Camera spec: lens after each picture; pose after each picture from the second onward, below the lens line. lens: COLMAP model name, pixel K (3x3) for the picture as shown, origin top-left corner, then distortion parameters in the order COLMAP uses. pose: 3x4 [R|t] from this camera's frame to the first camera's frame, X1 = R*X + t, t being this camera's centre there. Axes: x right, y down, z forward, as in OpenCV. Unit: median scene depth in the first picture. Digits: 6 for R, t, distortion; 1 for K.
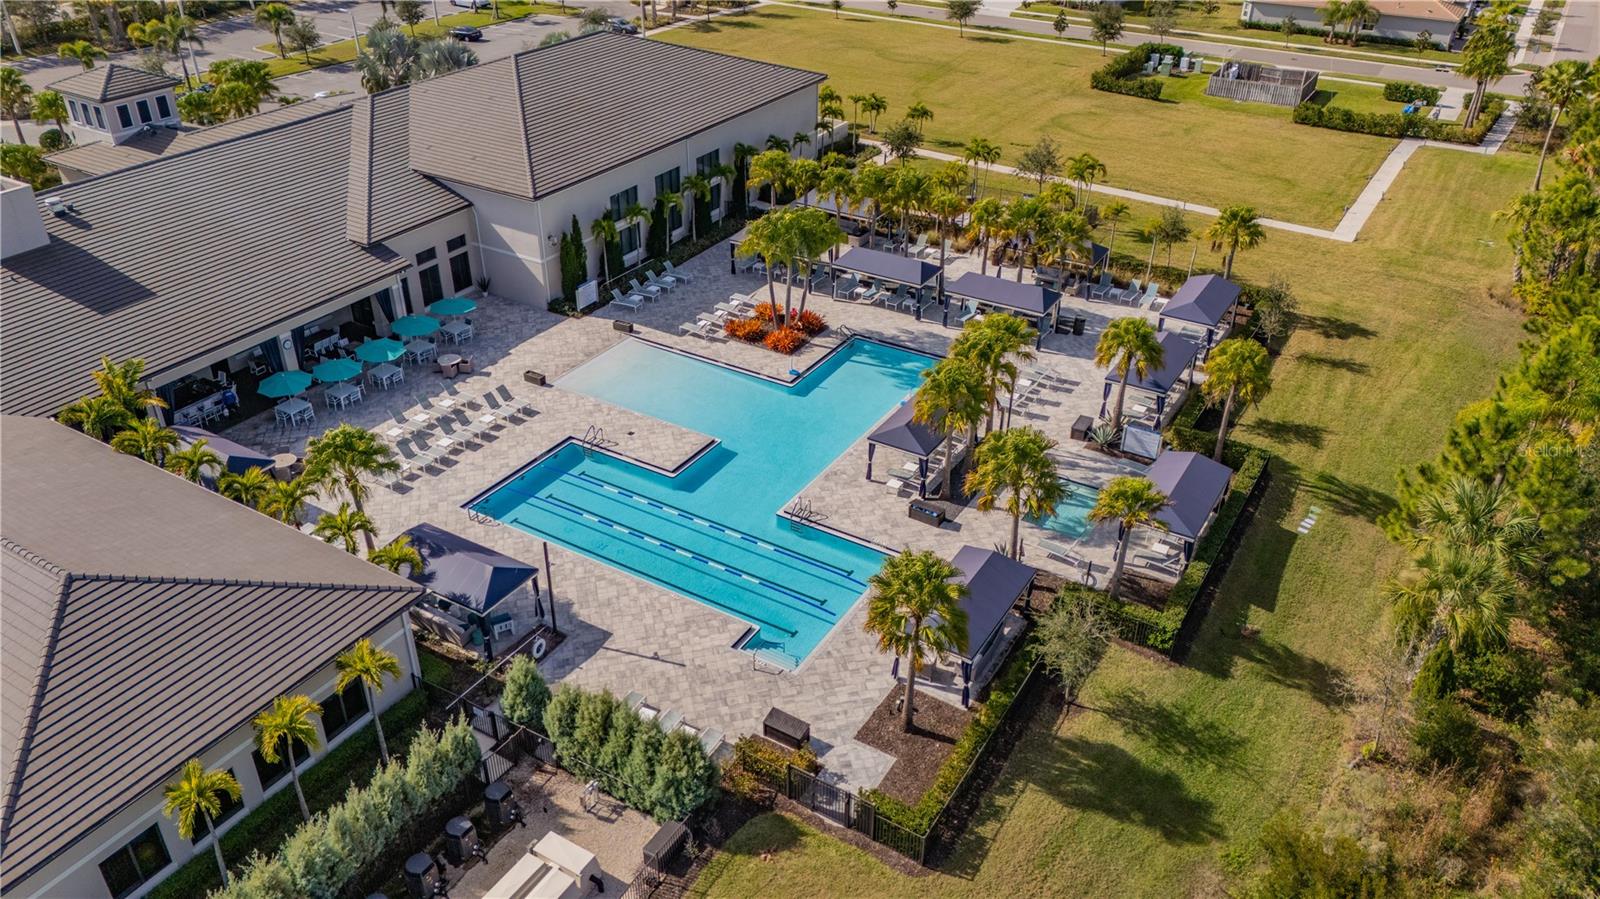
lens RADIAL K [[1169.3, 0, 800.0], [0, 1169.3, 449.5], [0, 0, 1]] dist [0.077658, -0.080166]
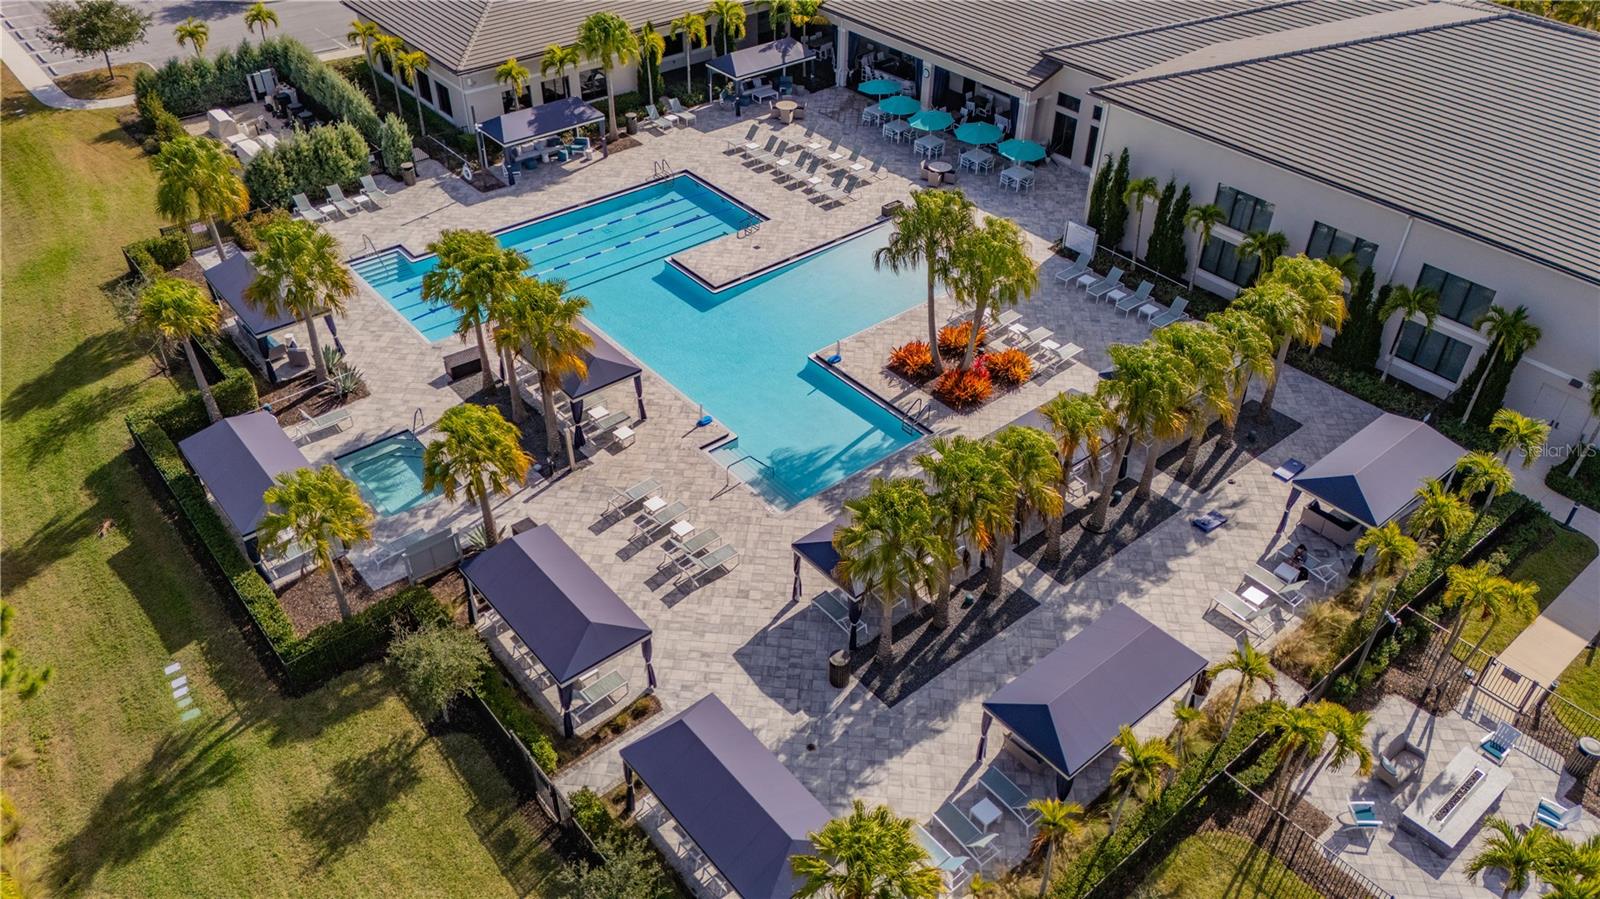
lens RADIAL K [[1169.3, 0, 800.0], [0, 1169.3, 449.5], [0, 0, 1]] dist [0.077658, -0.080166]
pose [[-0.325119, 0.577627, -0.748763, 0.646364], [-0.500371, 0.566787, 0.654508, -0.553385], [0.802451, 0.587452, 0.104754, 0.983851]]
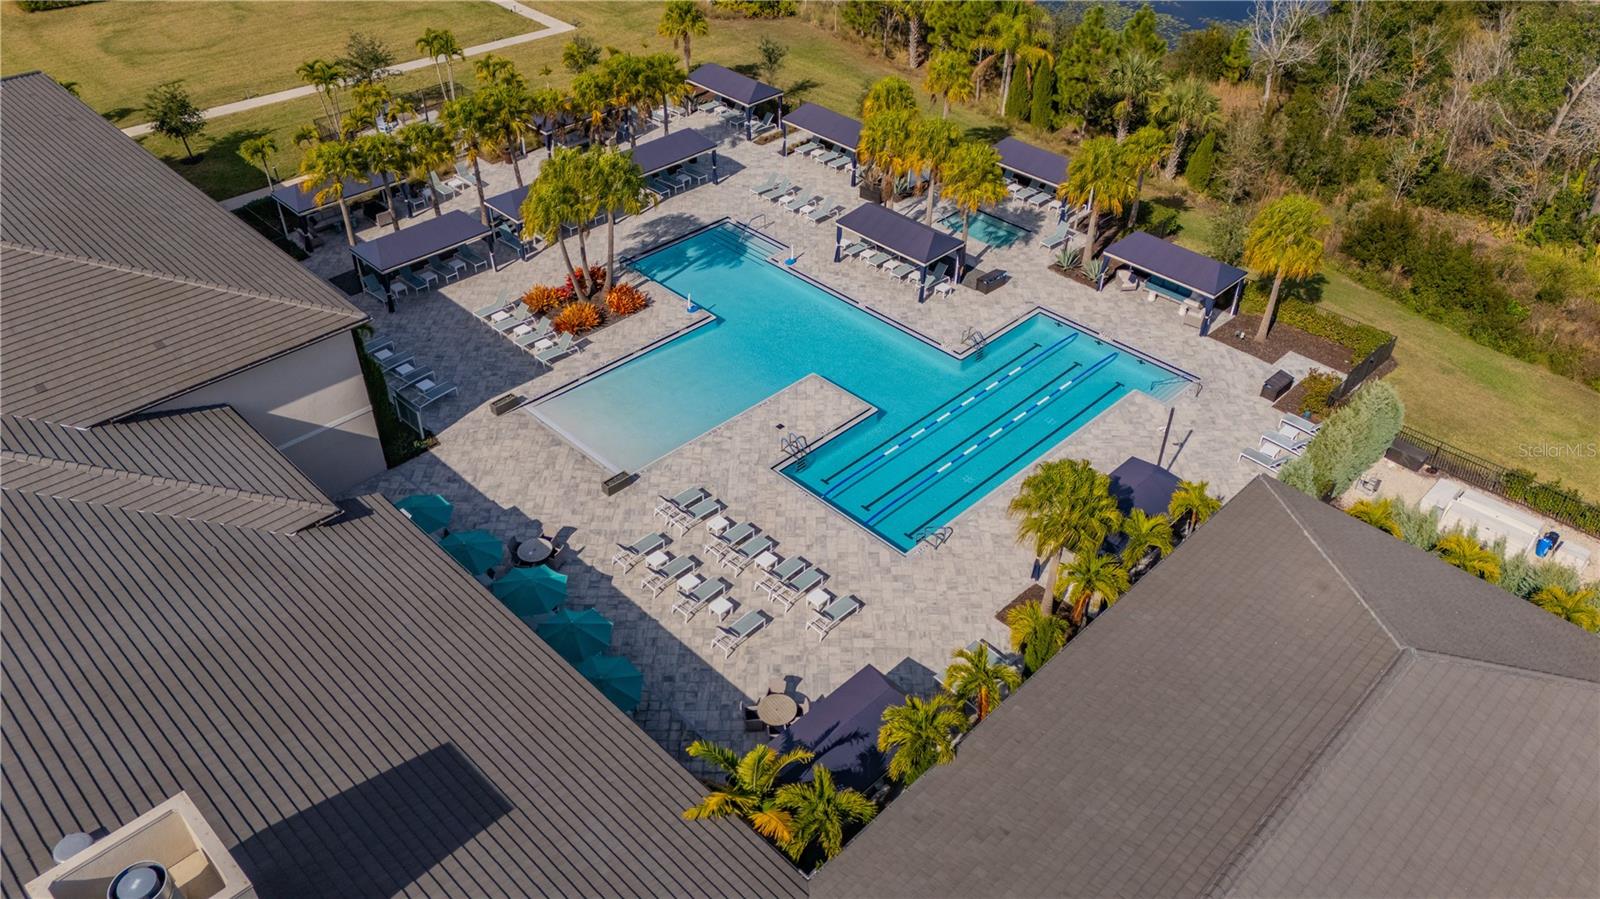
lens RADIAL K [[1169.3, 0, 800.0], [0, 1169.3, 449.5], [0, 0, 1]] dist [0.077658, -0.080166]
pose [[0.241370, -0.602332, 0.760879, -0.787868], [0.497067, 0.750135, 0.436144, -0.360730], [-0.833466, 0.272936, 0.480459, 0.564153]]
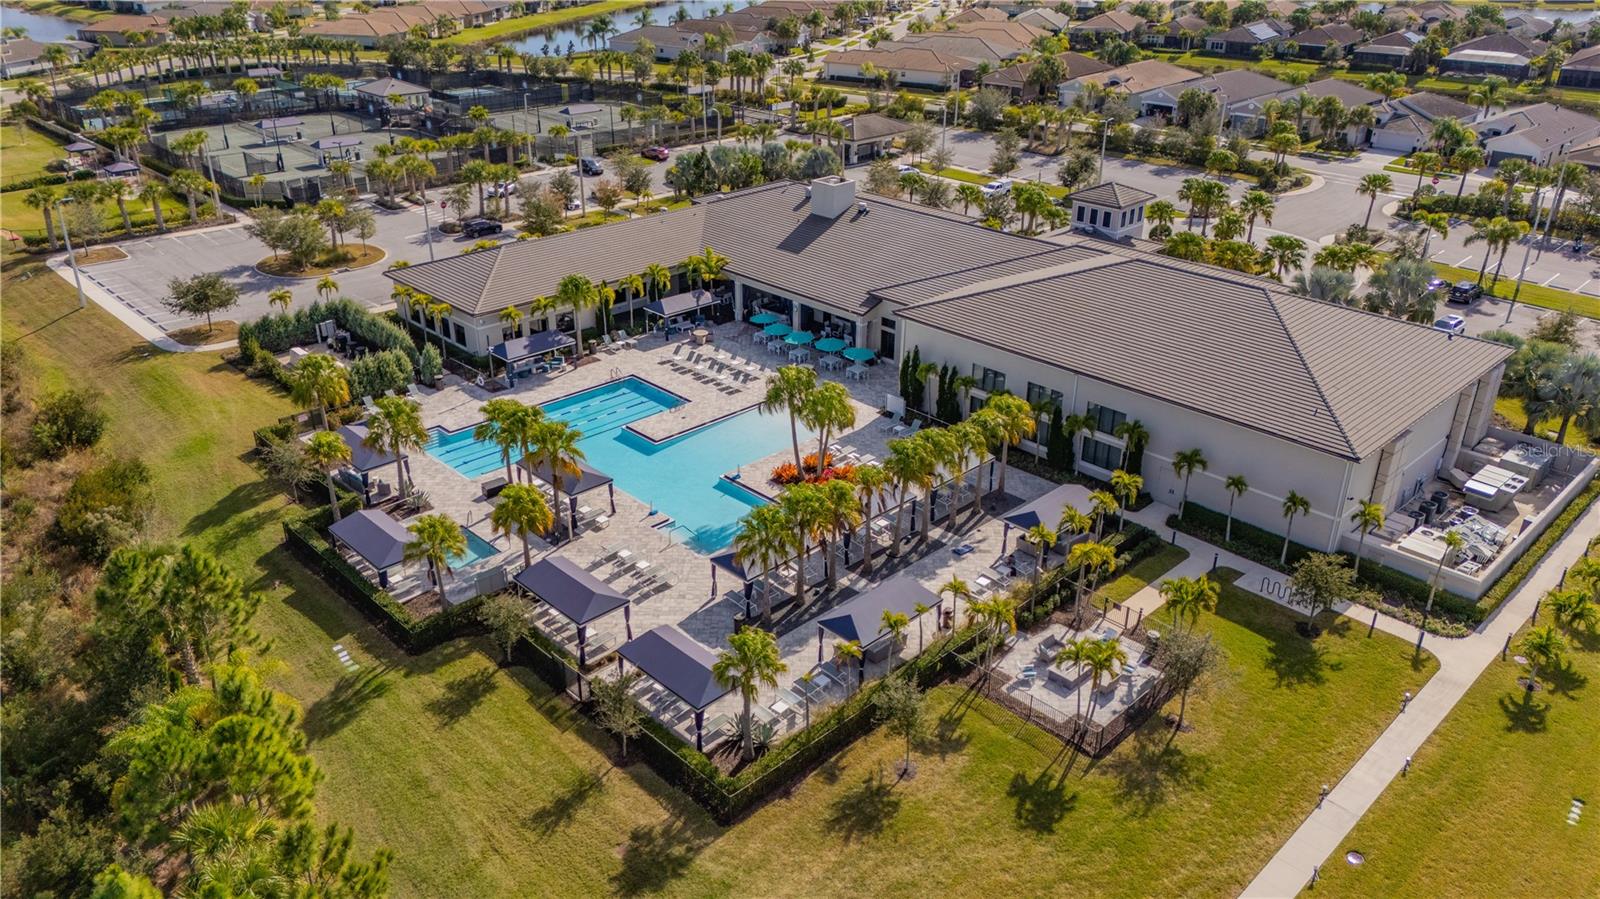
lens RADIAL K [[1169.3, 0, 800.0], [0, 1169.3, 449.5], [0, 0, 1]] dist [0.077658, -0.080166]
pose [[-0.251622, 0.415257, -0.874213, 1.062567], [-0.508841, 0.711596, 0.484471, -0.734337], [0.823266, 0.566739, 0.032247, 1.050265]]
